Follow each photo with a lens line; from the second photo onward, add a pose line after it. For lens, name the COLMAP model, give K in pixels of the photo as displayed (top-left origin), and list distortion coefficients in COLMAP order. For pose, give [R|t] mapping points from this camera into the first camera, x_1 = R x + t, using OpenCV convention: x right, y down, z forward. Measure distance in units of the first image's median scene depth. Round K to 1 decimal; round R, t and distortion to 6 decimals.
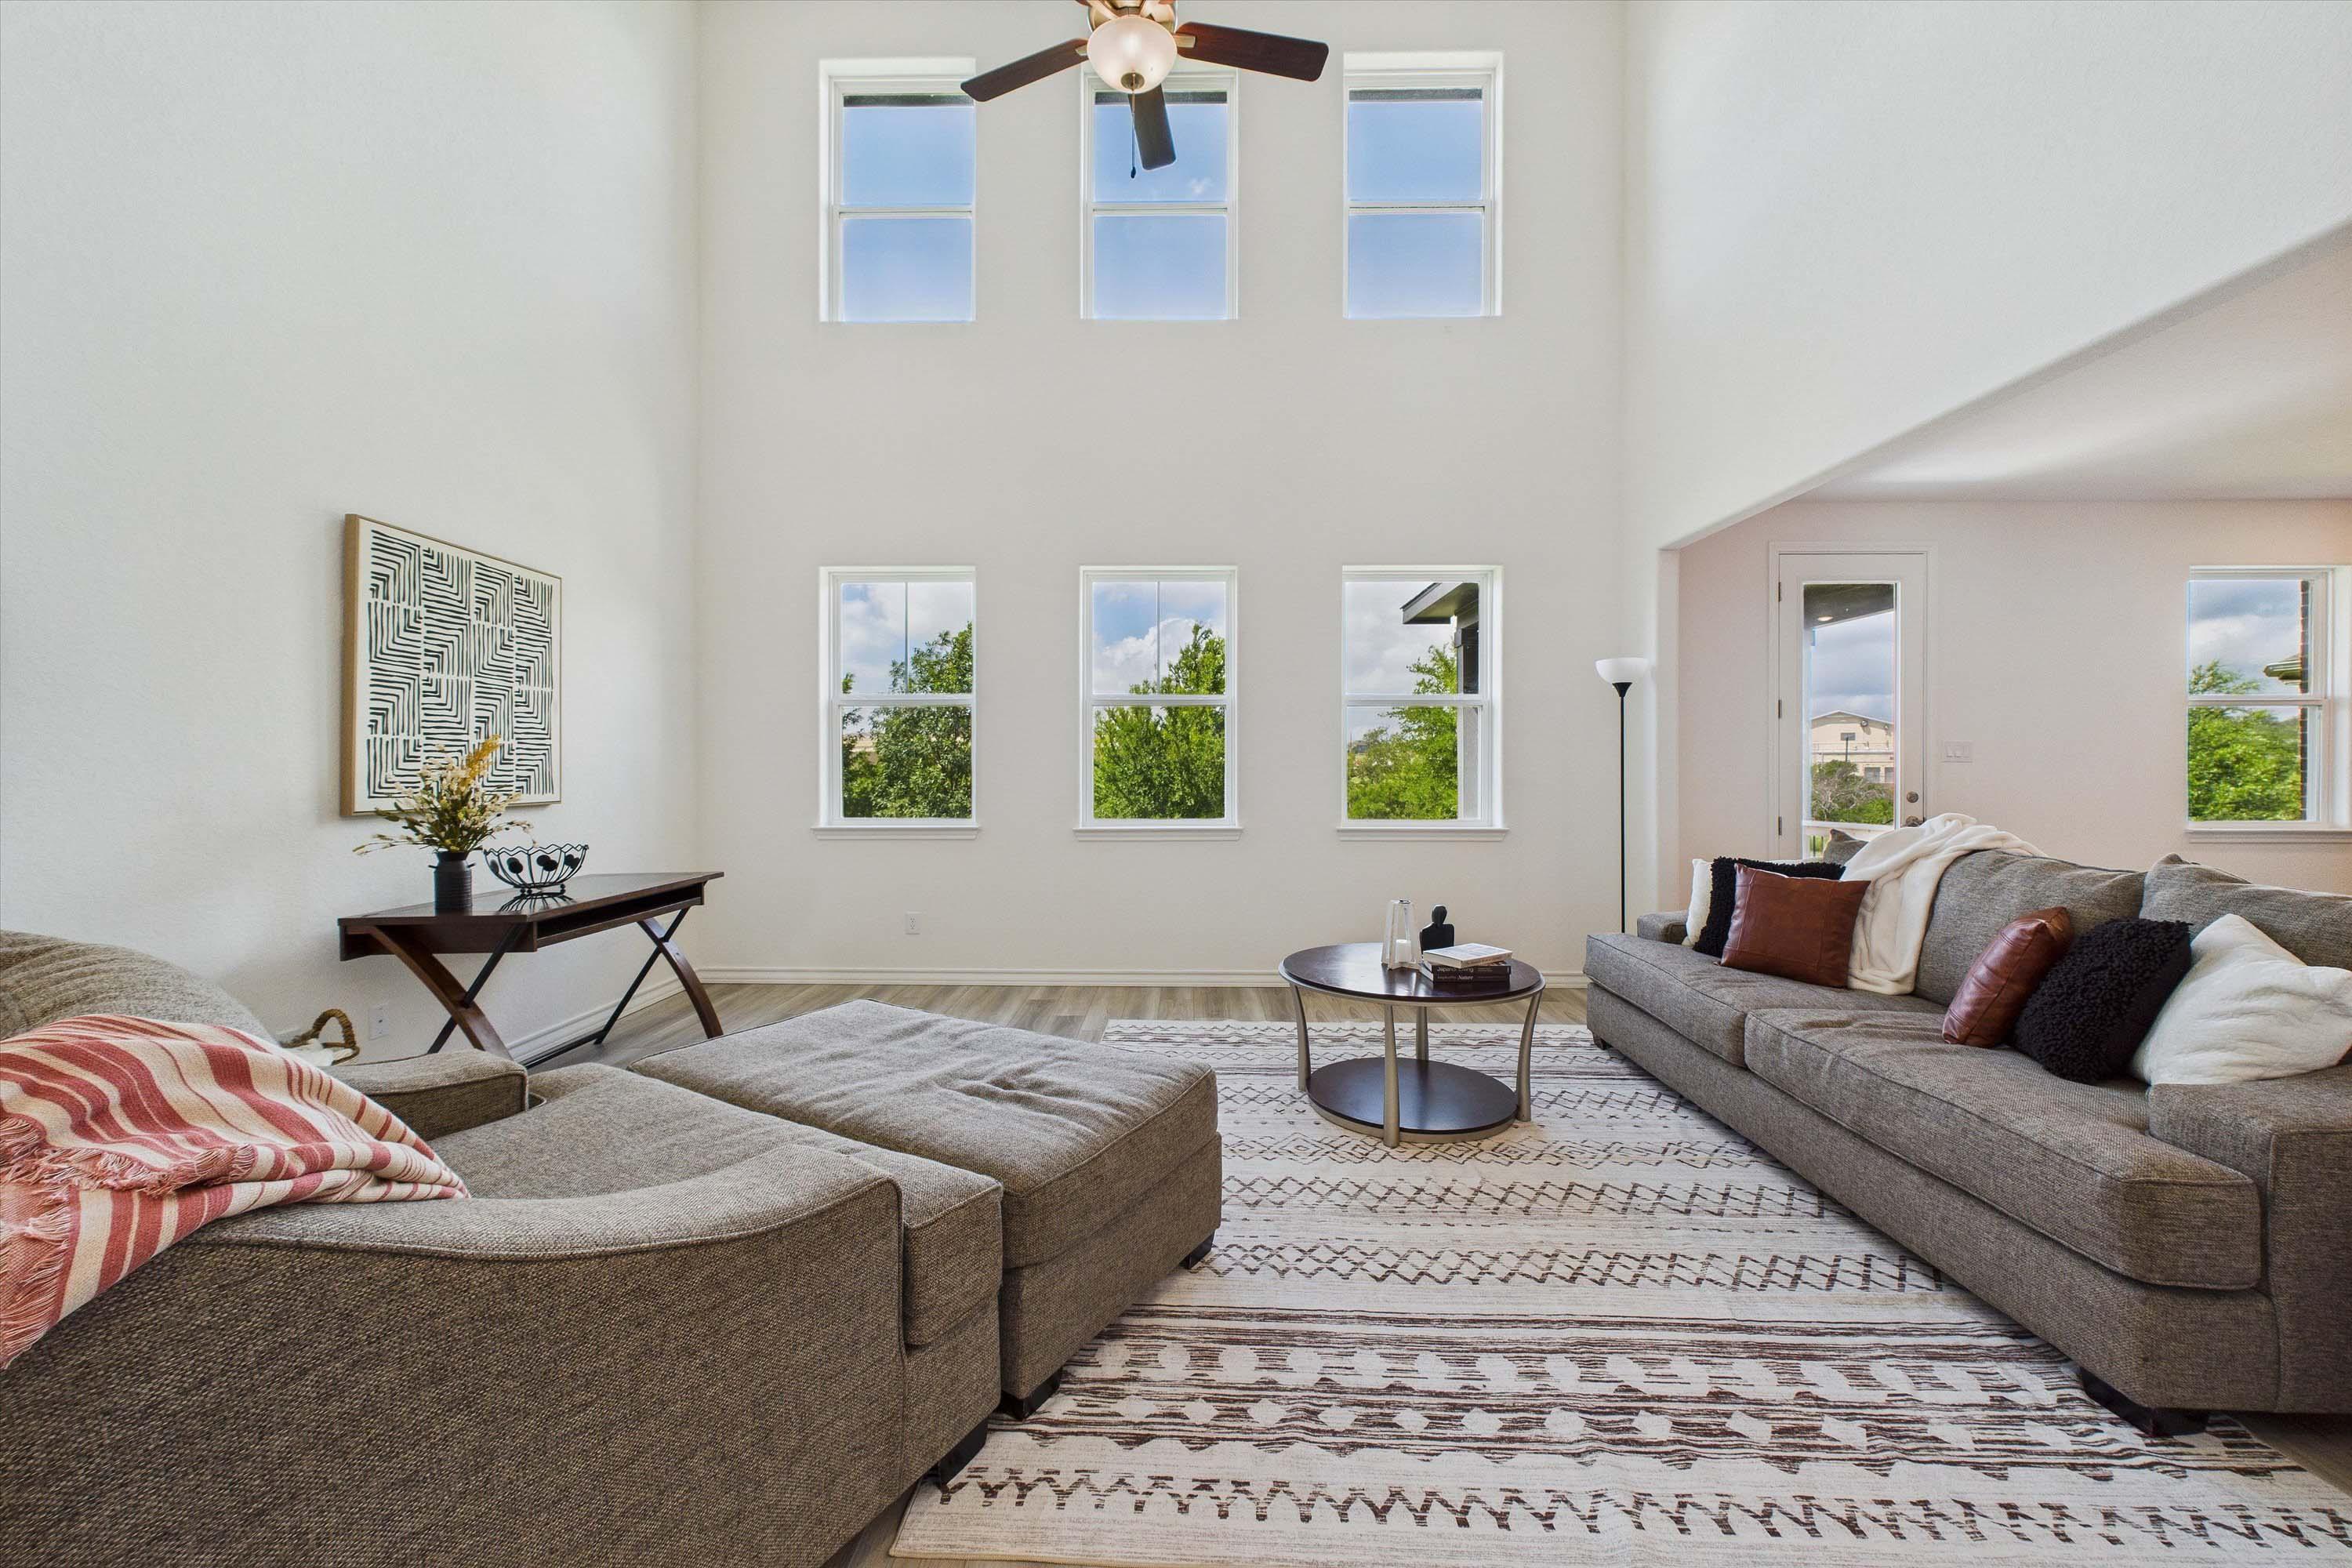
lens RADIAL K [[893.0, 0, 1173.8], [0, 893.0, 766.8], [0, 0, 1]] dist [0.001998, 0.000067]
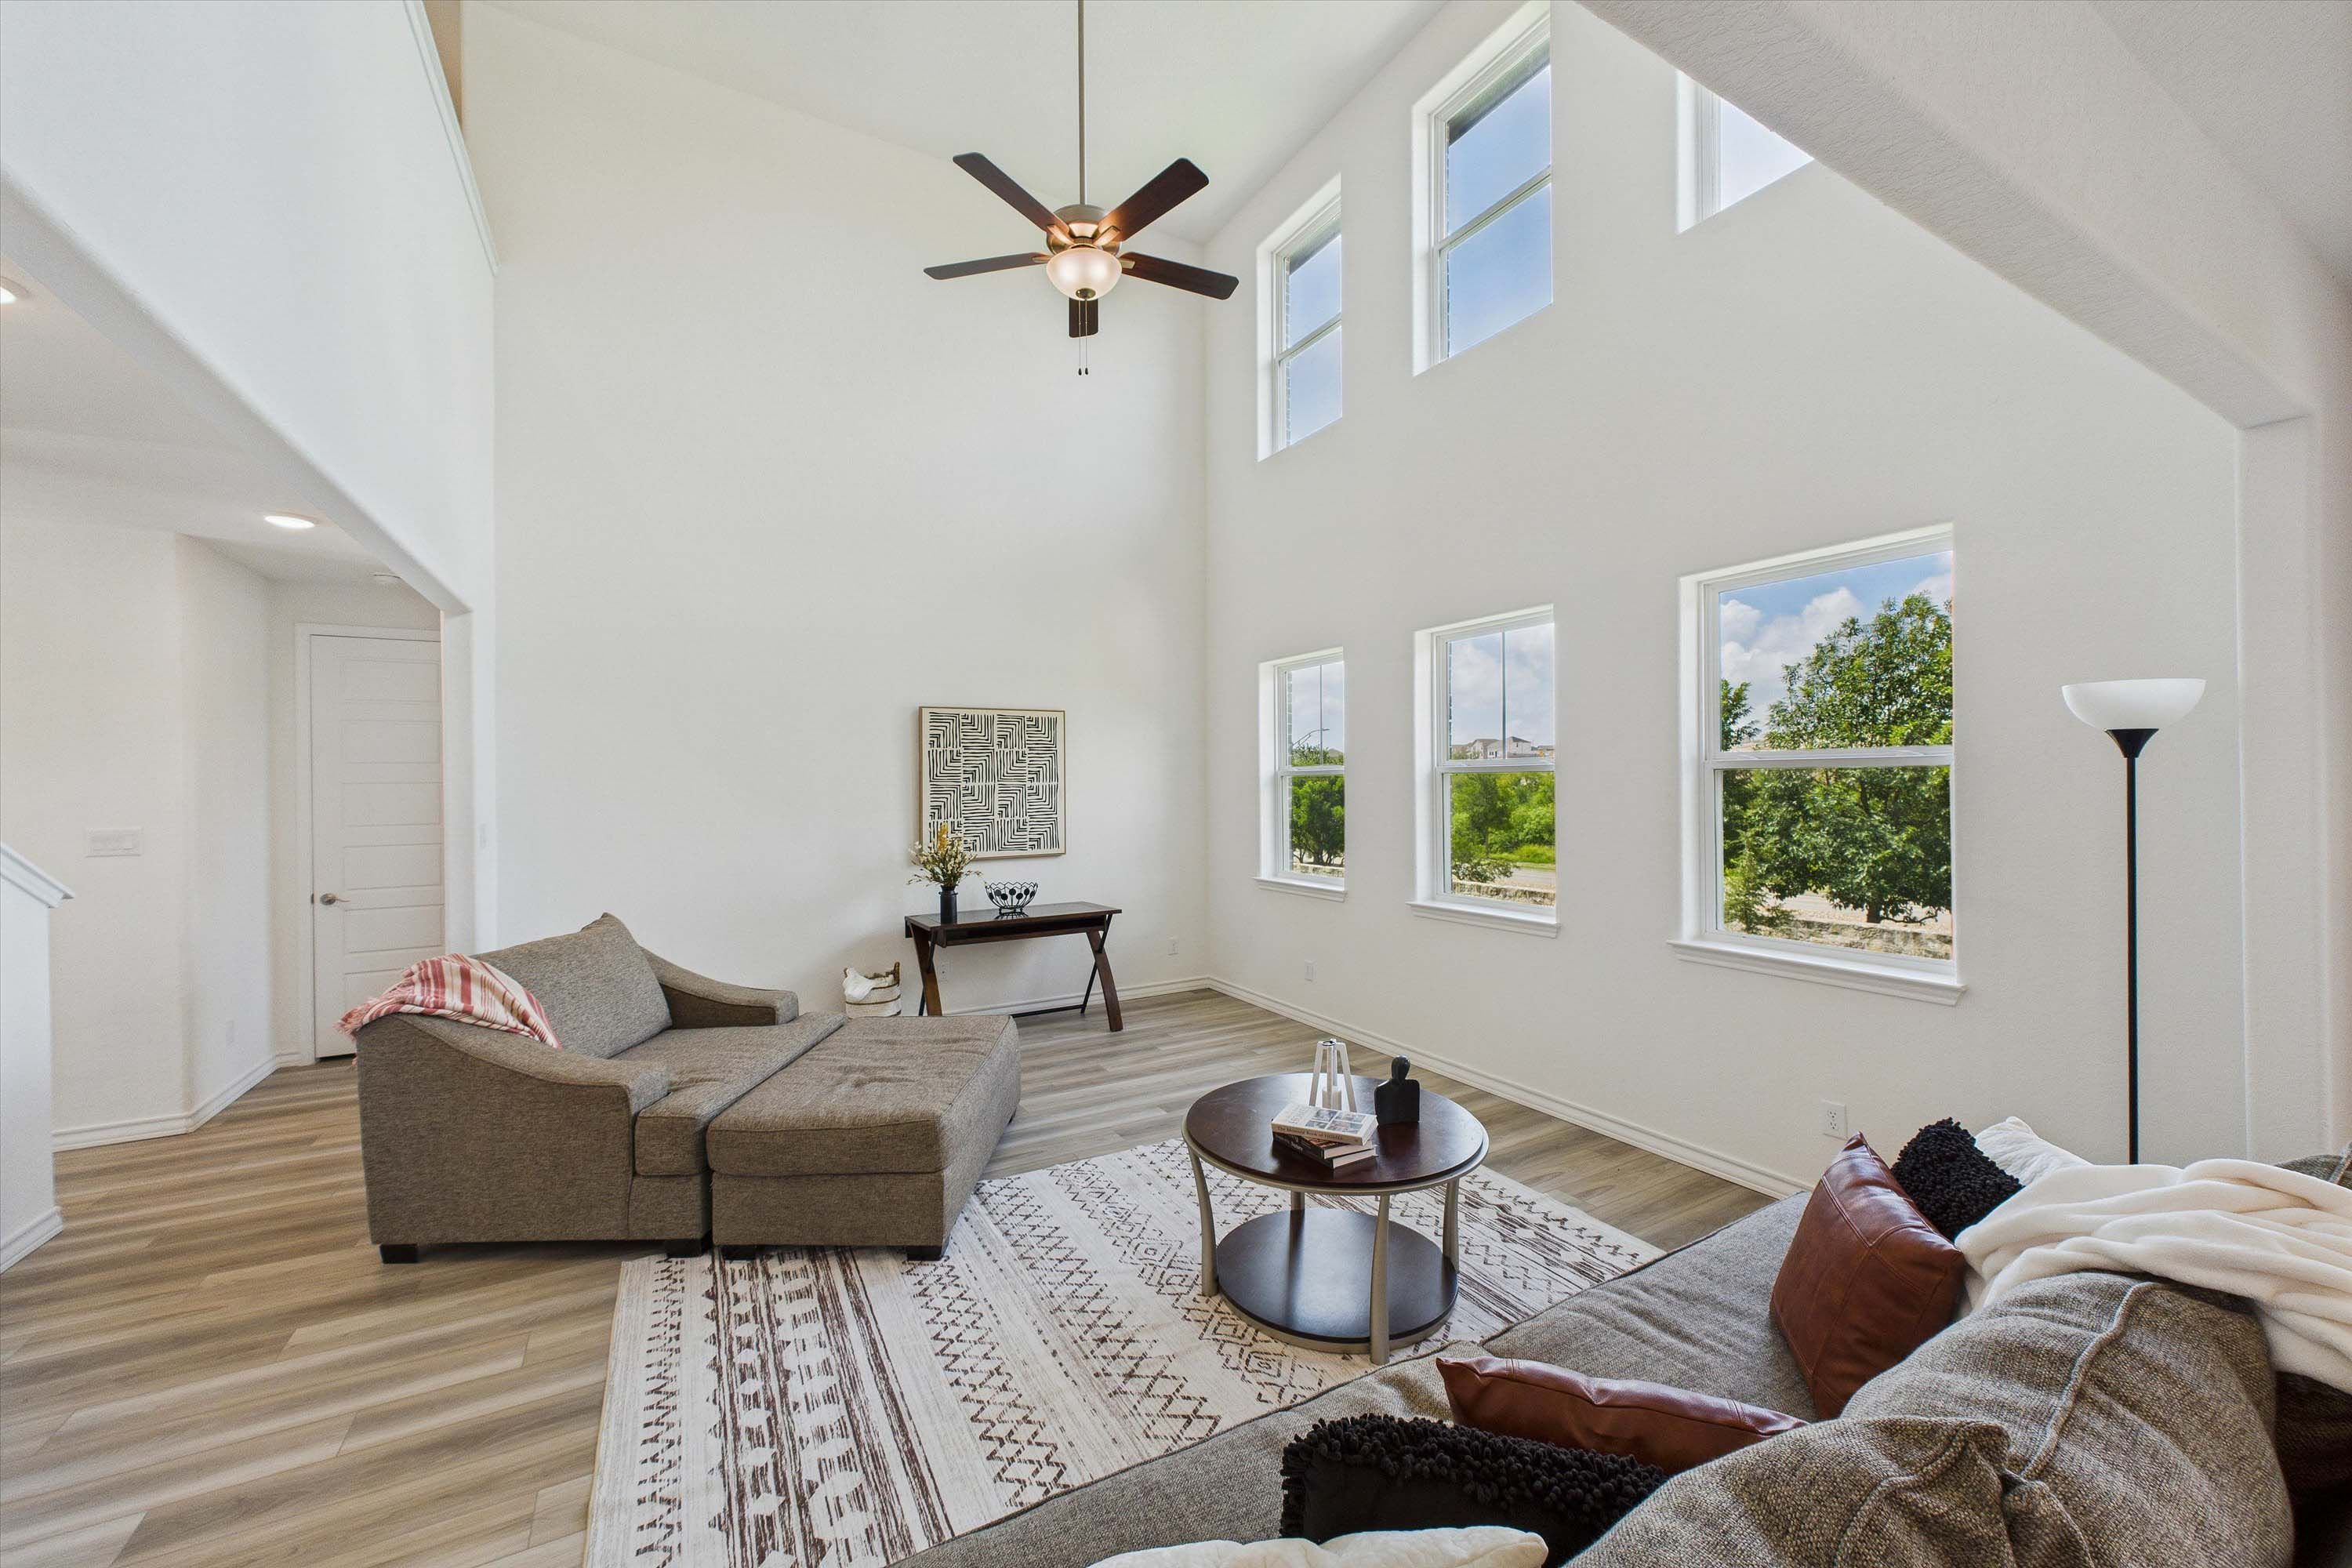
lens RADIAL K [[893.0, 0, 1182.9], [0, 893.0, 775.1], [0, 0, 1]] dist [0.001998, 0.000067]
pose [[0.520181, -0.012657, -0.853962, 1.165801], [0.013147, 0.999890, -0.006811, -0.129854], [0.853955, -0.007684, 0.520291, 0.550575]]
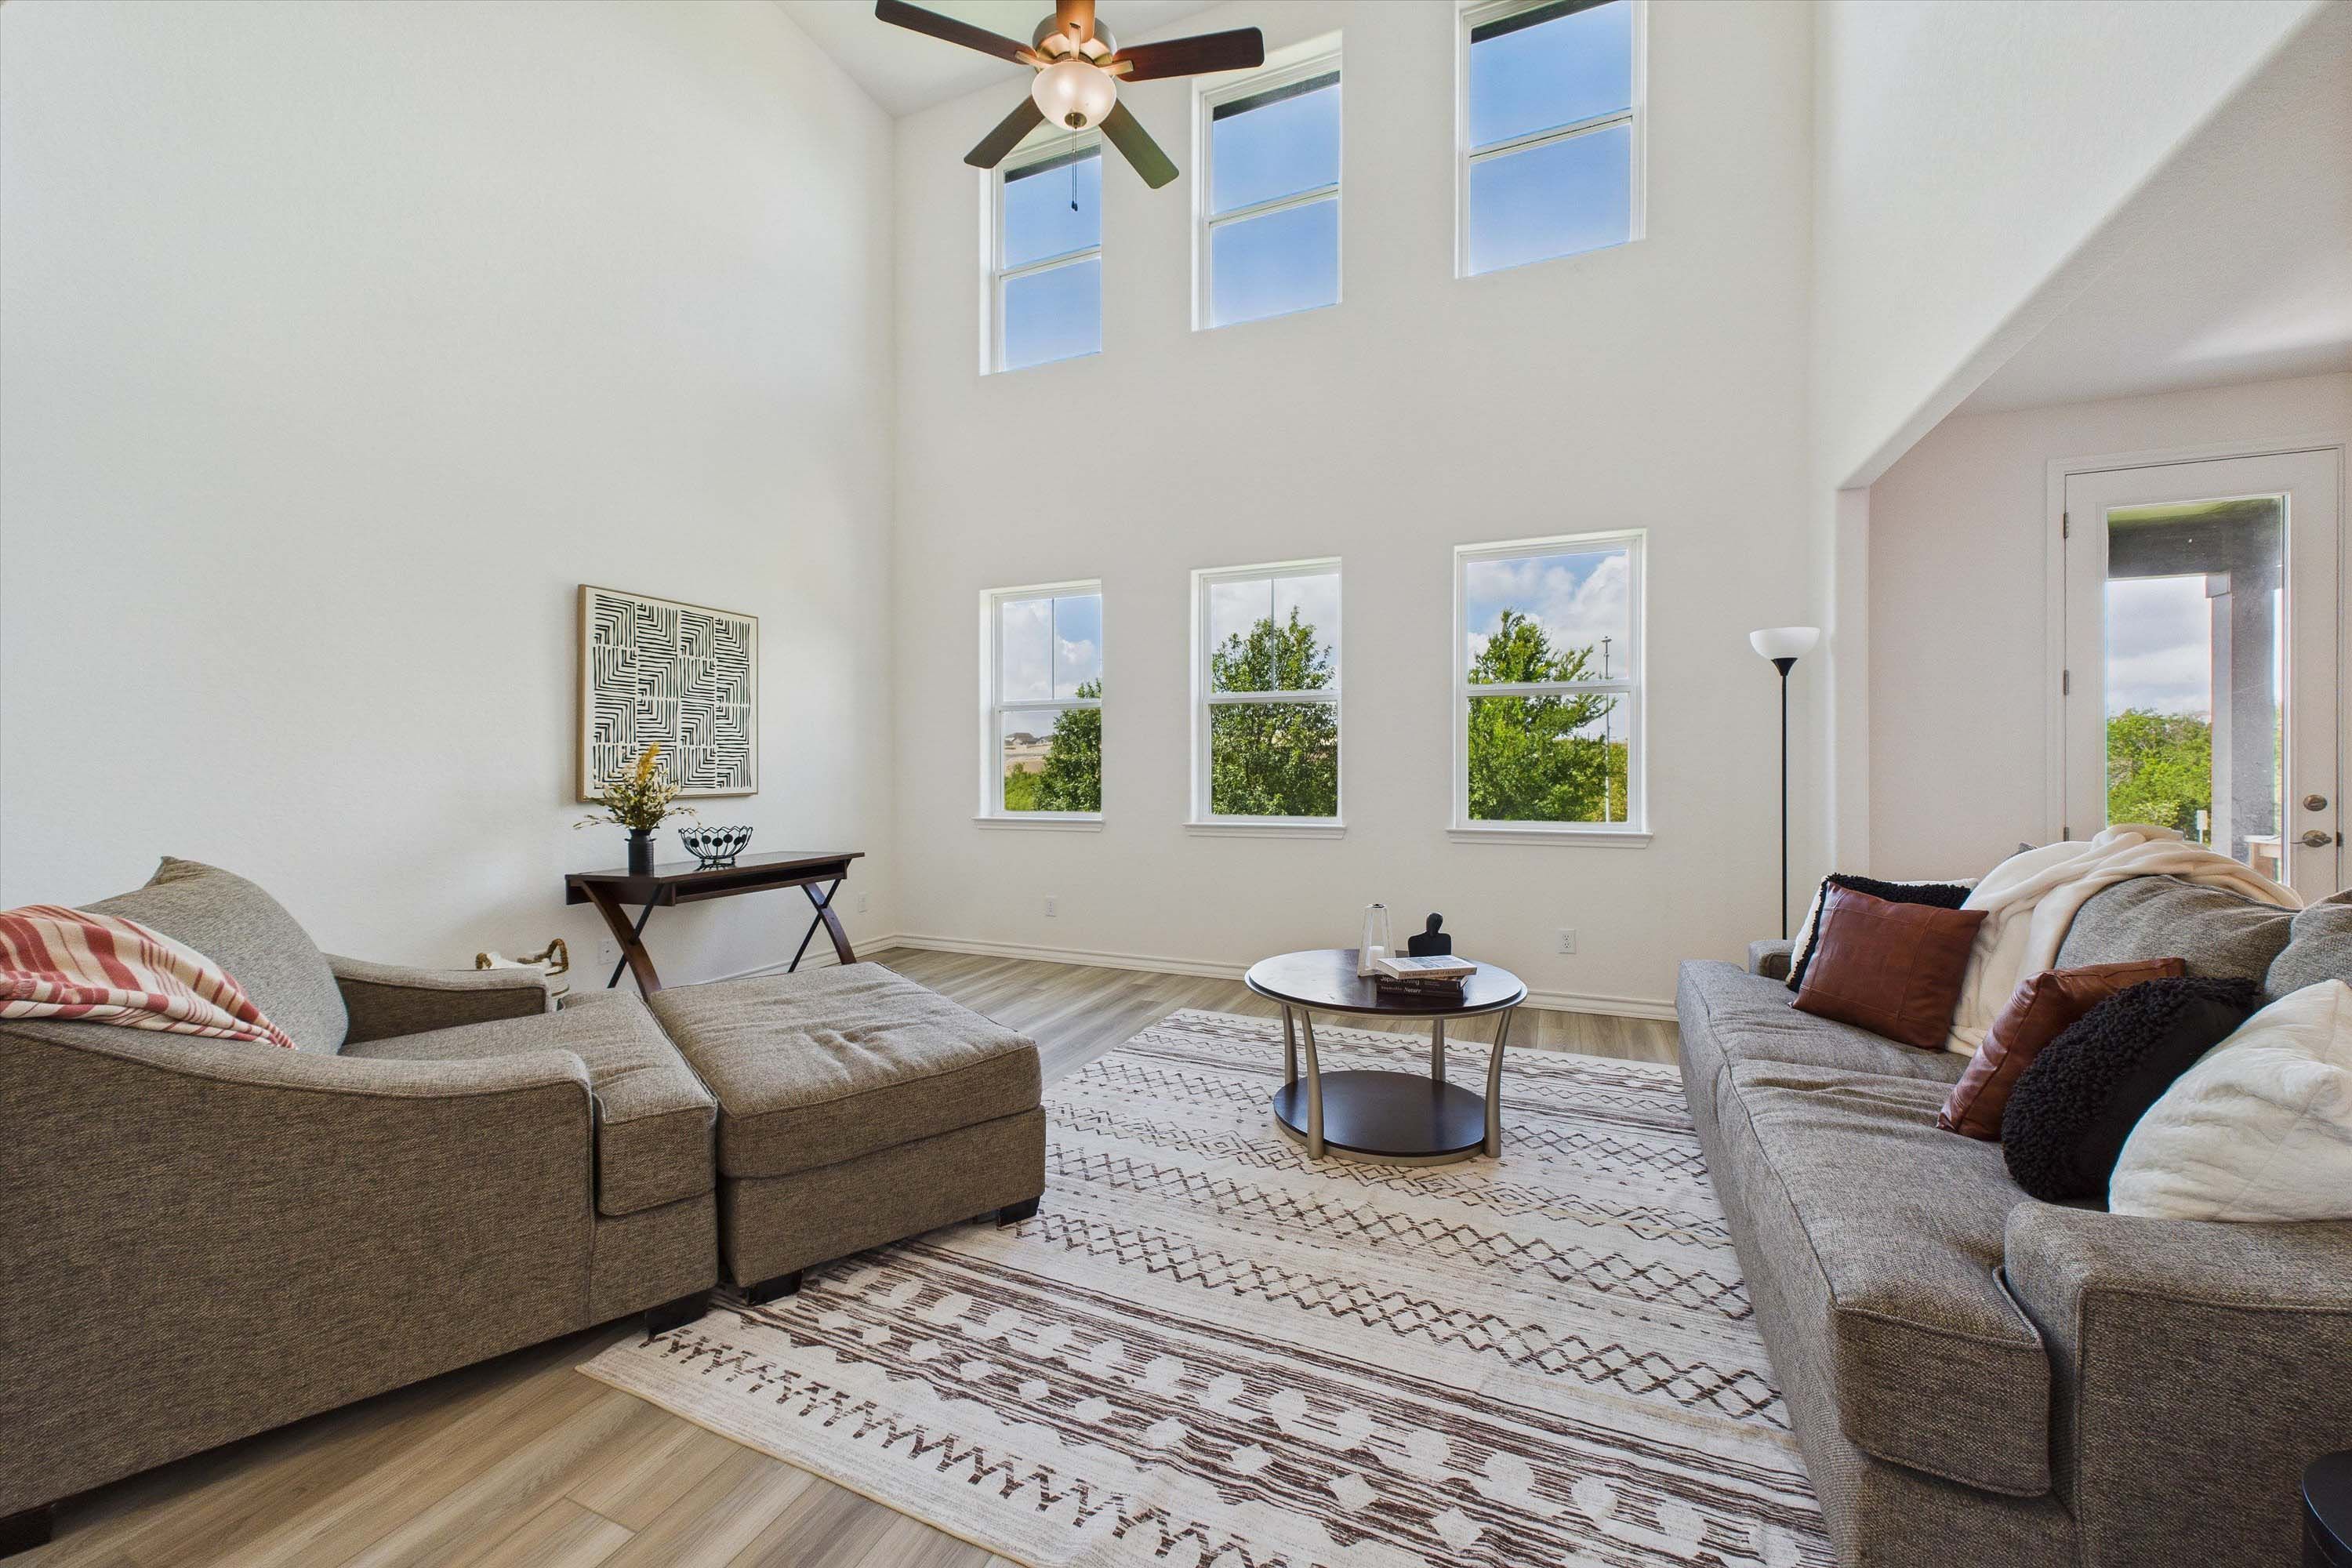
lens RADIAL K [[893.0, 0, 1176.6], [0, 893.0, 764.7], [0, 0, 1]] dist [0.001998, 0.000067]
pose [[0.928563, -0.004106, -0.371151, 0.519047], [0.004099, 0.999991, -0.000807, 0.003319], [0.371151, -0.000772, 0.928572, 0.061957]]
